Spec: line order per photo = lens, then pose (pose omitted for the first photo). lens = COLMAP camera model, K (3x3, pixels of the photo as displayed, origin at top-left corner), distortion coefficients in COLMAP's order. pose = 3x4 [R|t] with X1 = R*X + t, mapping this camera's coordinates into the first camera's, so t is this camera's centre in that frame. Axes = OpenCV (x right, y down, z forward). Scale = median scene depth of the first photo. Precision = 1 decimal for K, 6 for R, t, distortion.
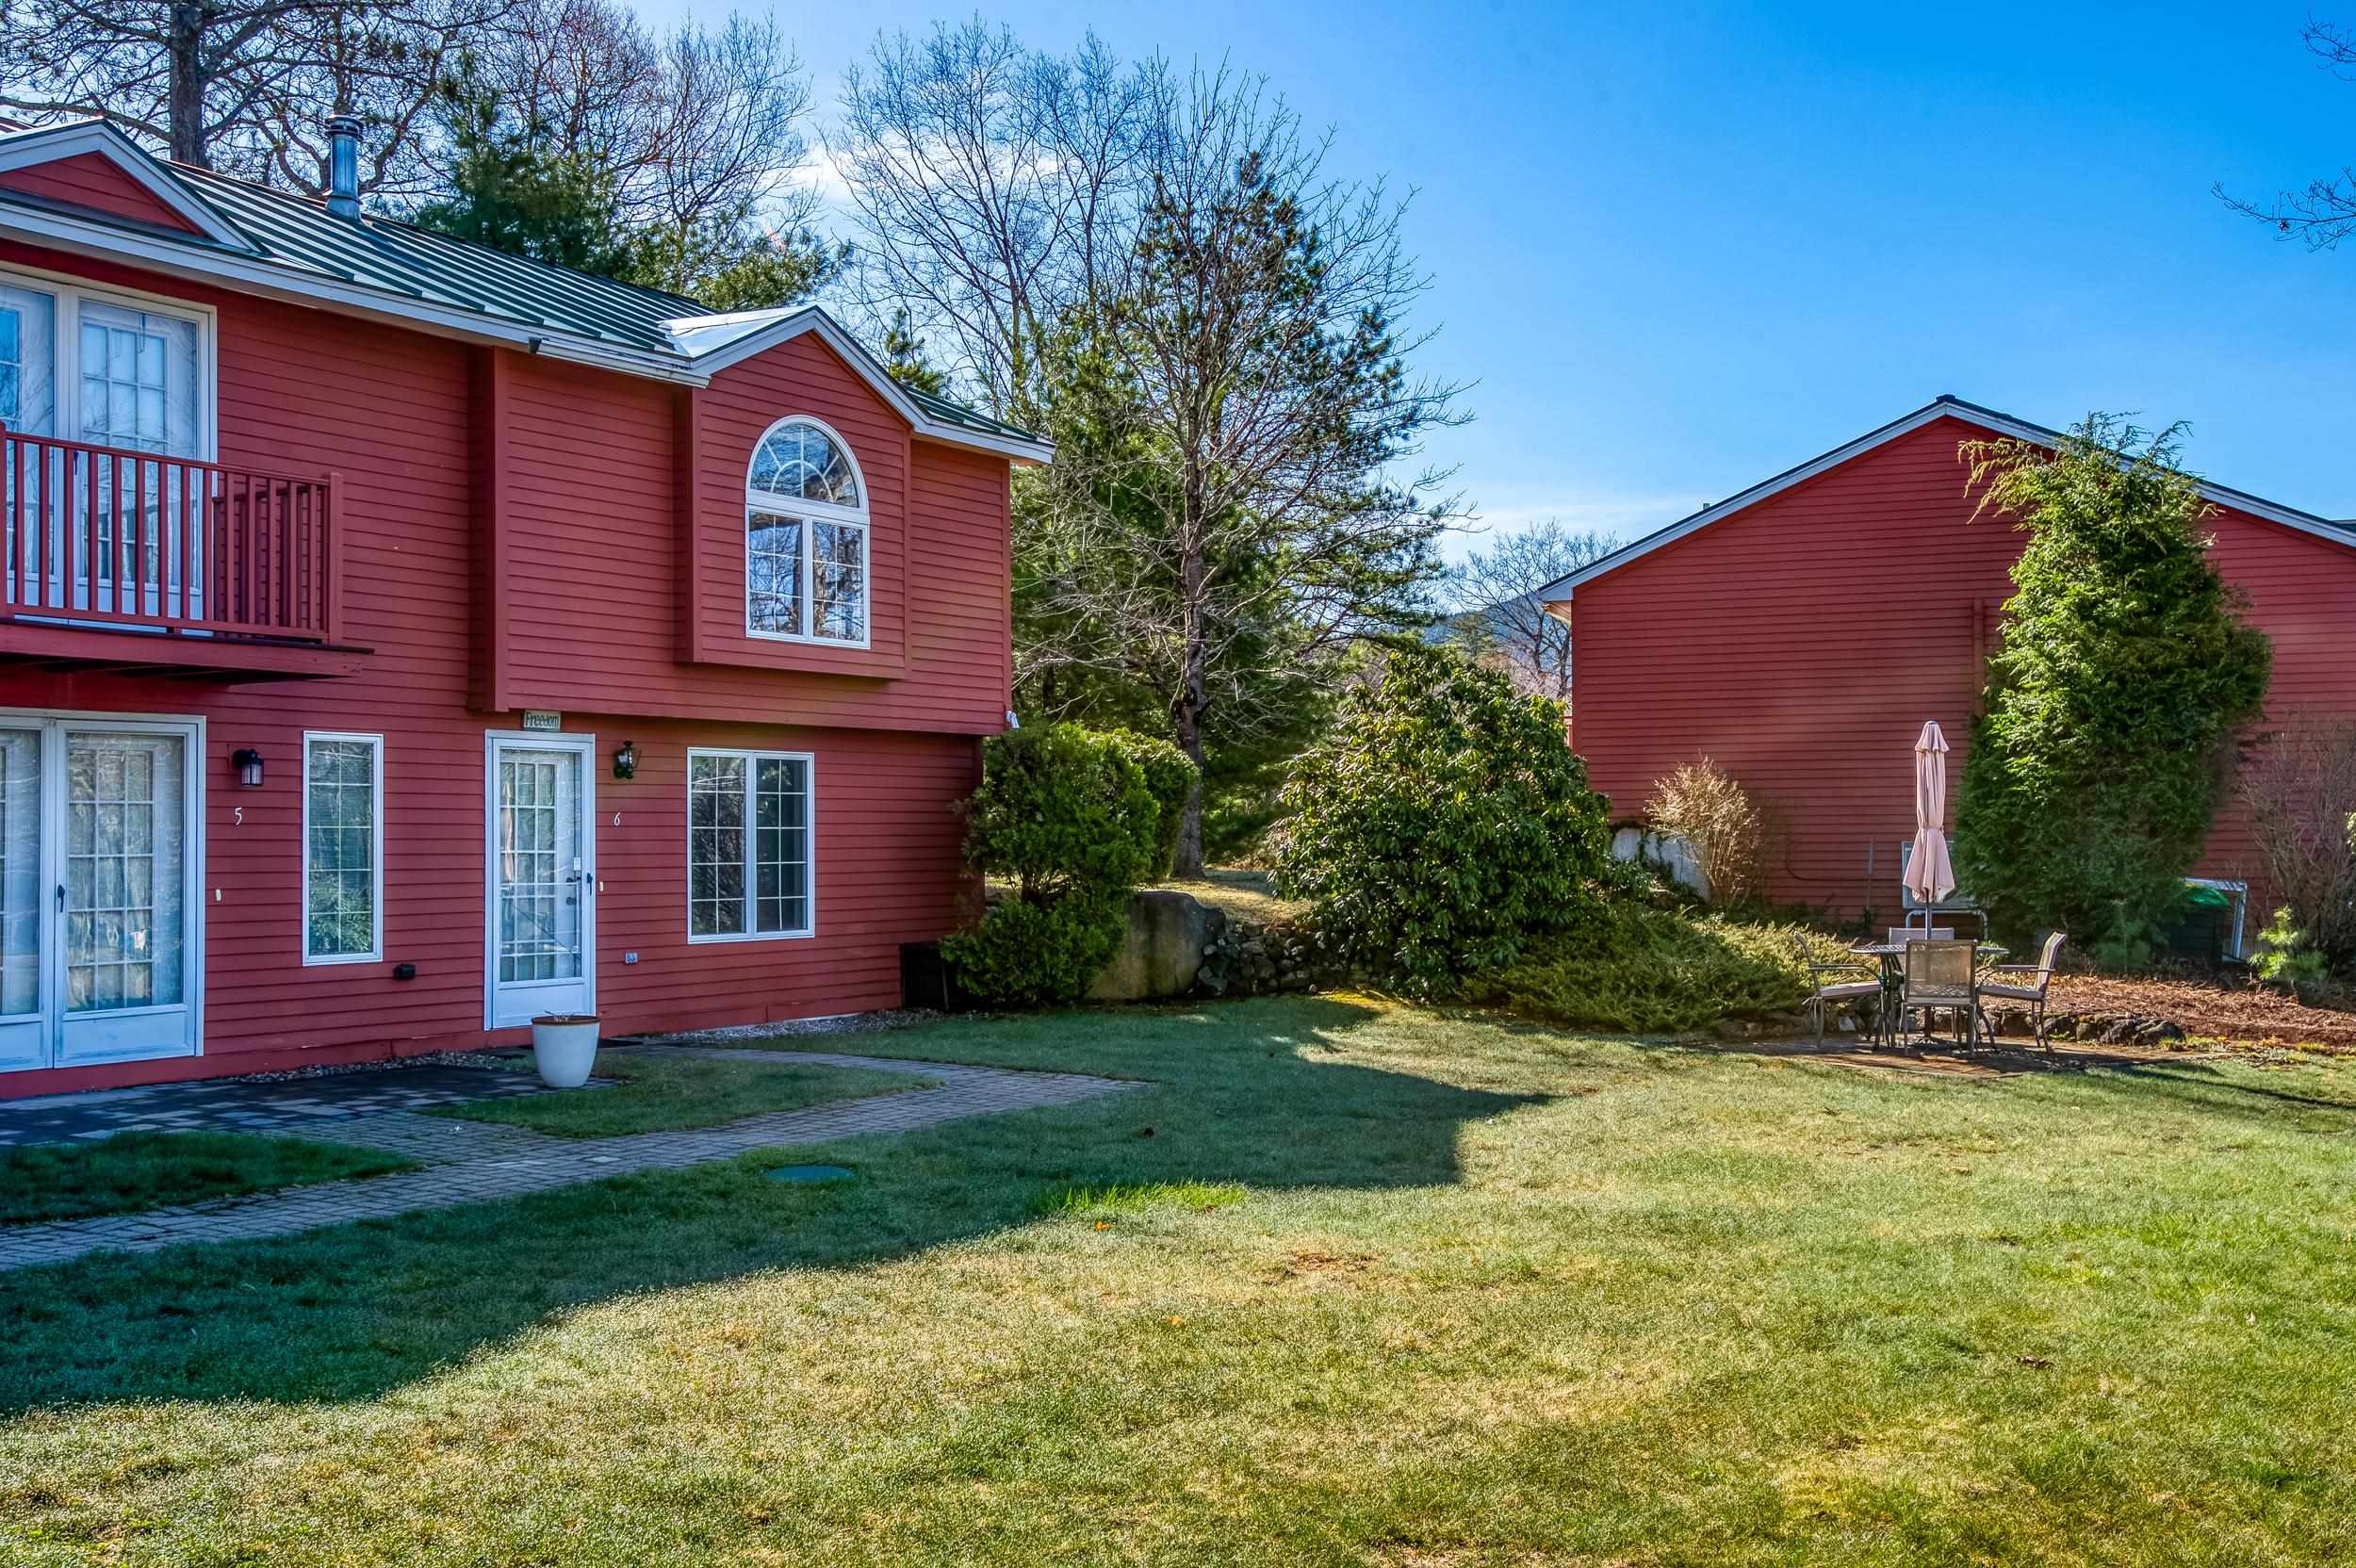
lens RADIAL K [[2288.0, 0, 1178.0], [0, 2288.0, 784.0], [0, 0, 1]] dist [0.029967, -0.020679]
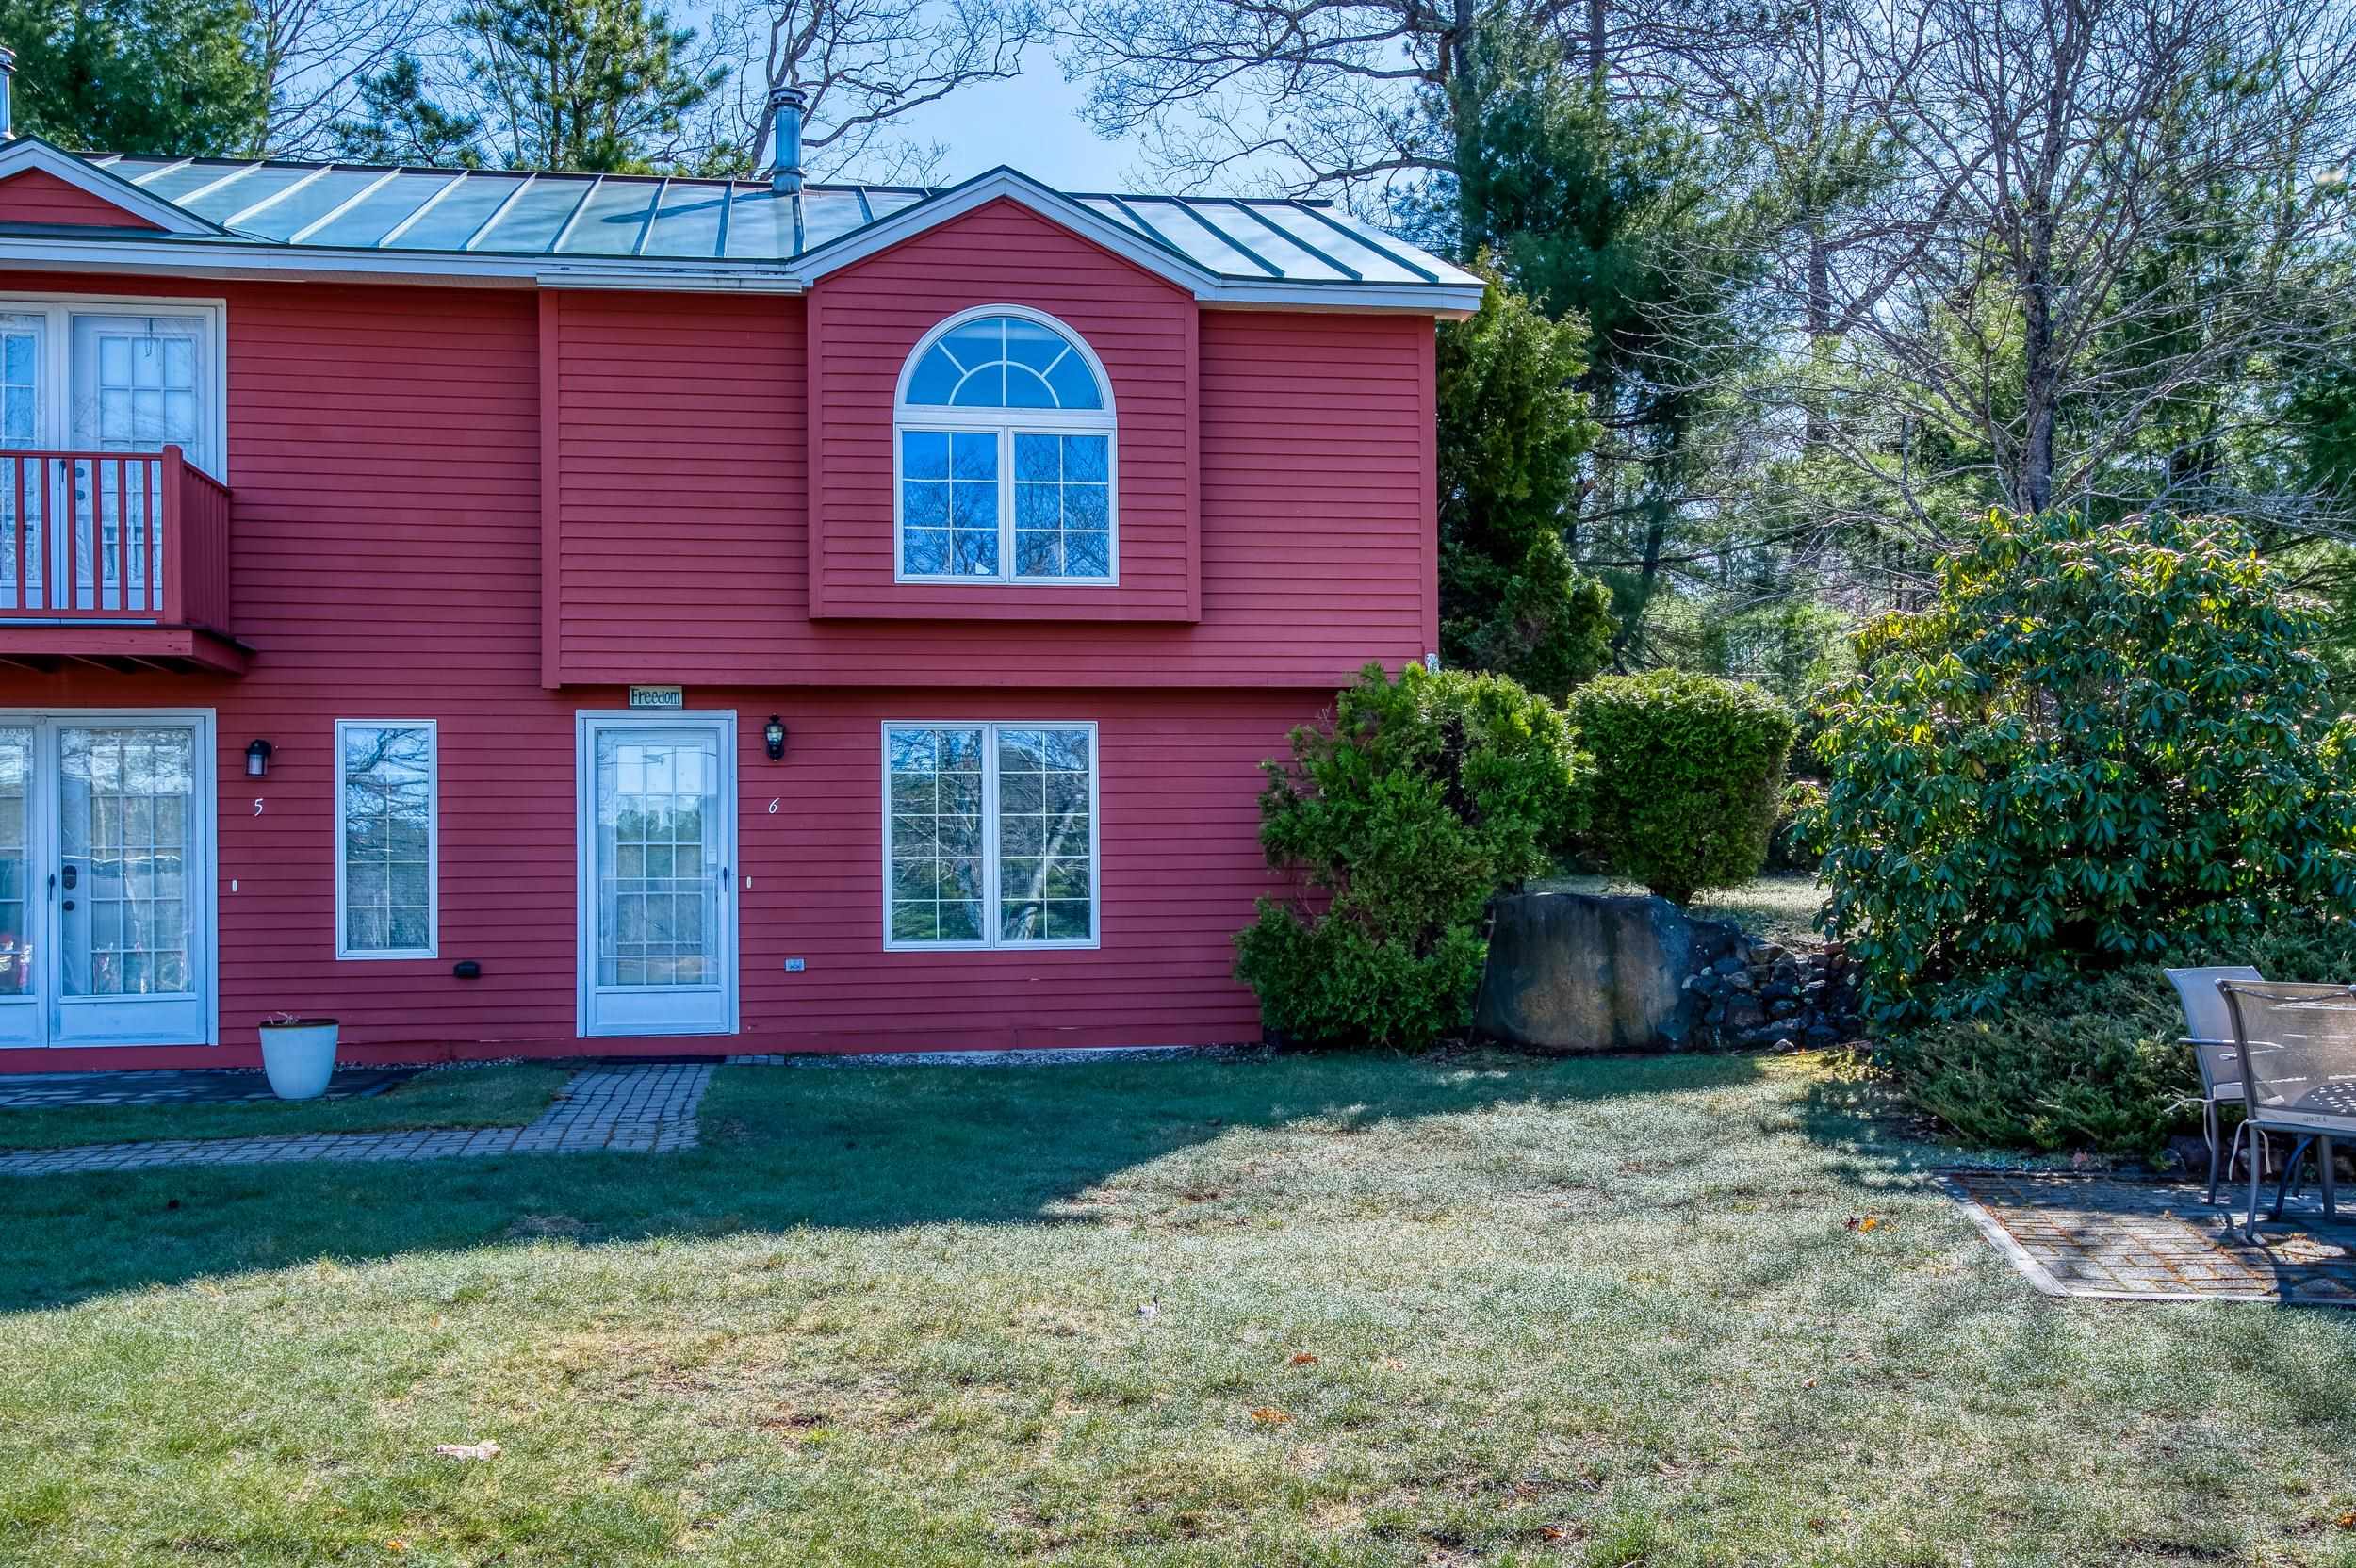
lens RADIAL K [[2297.8, 0, 1180.8], [0, 2297.8, 840.9], [0, 0, 1]] dist [0.041849, -0.004093]
pose [[0.675350, -0.020484, -0.737213, 0.462003], [0.025248, 0.999670, -0.004647, 0.033453], [0.737065, -0.015475, 0.675644, 0.475398]]
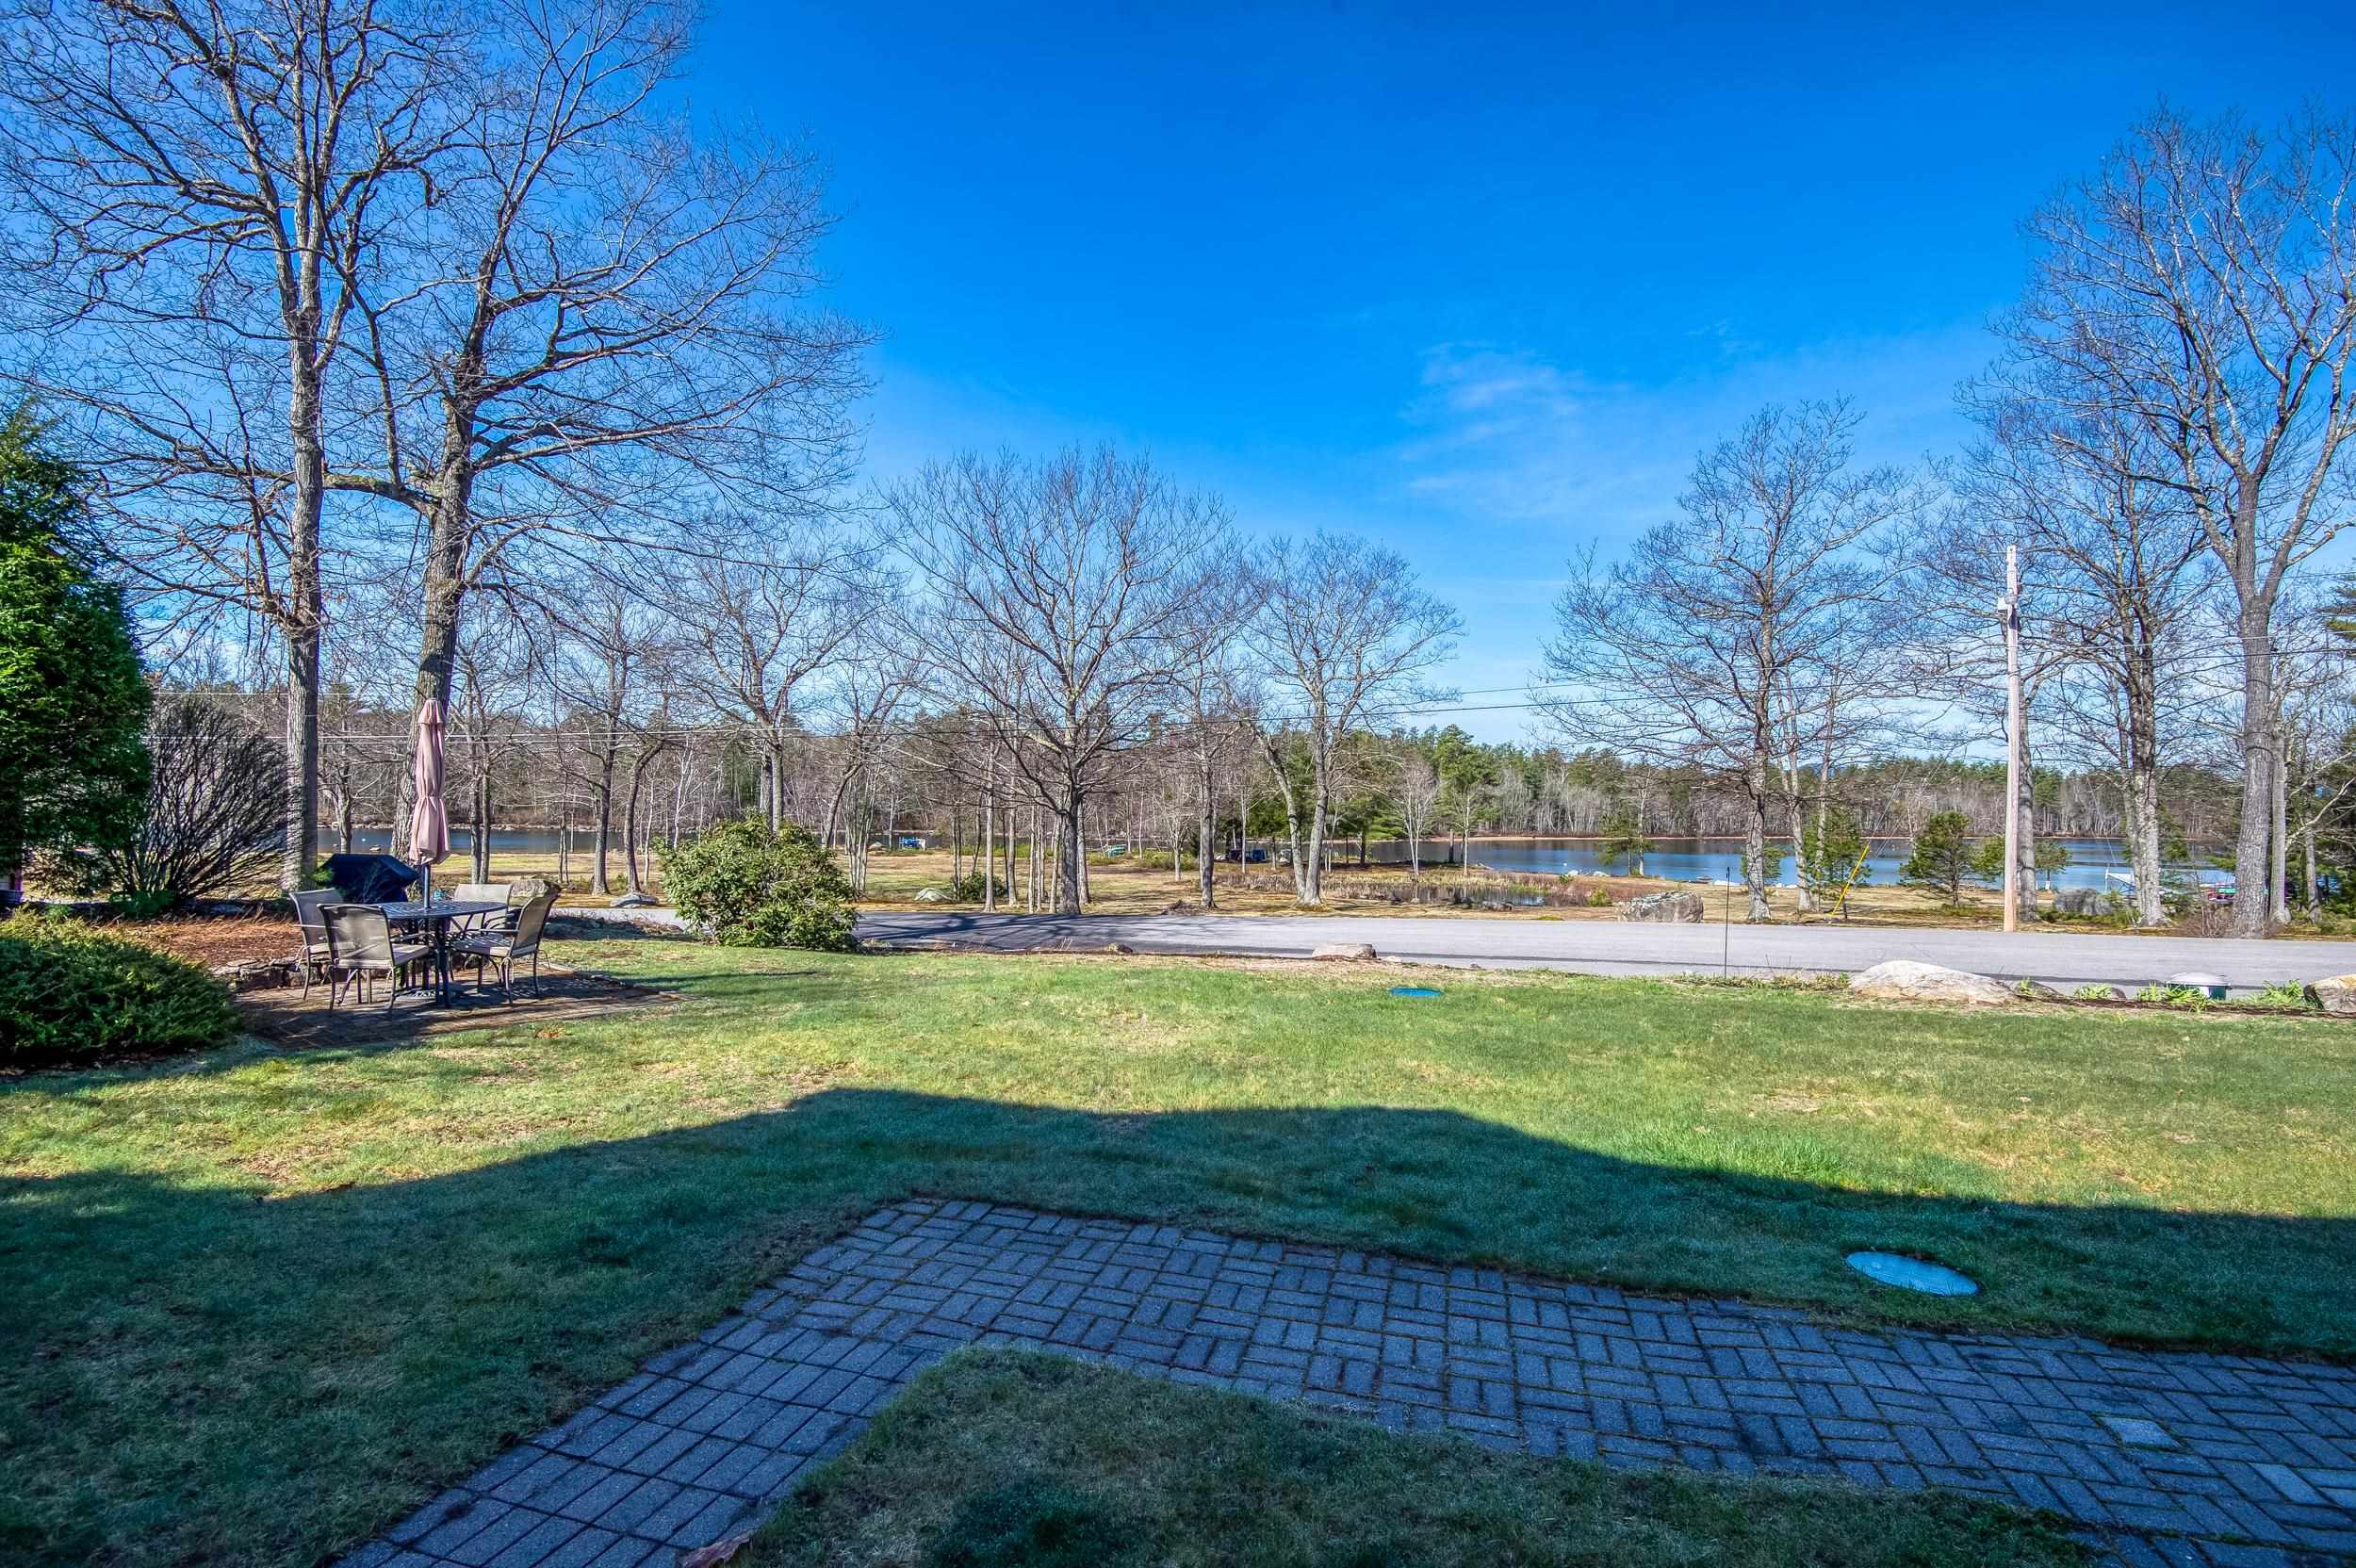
lens RADIAL K [[1096.2, 0, 1192.6], [0, 1096.2, 780.6], [0, 0, 1]] dist [-0.002819, -0.026451]
pose [[-0.319875, 0.017095, 0.947306, -0.253016], [-0.040154, 0.998694, -0.031581, 0.013034], [-0.946609, -0.048141, -0.318771, 0.772942]]
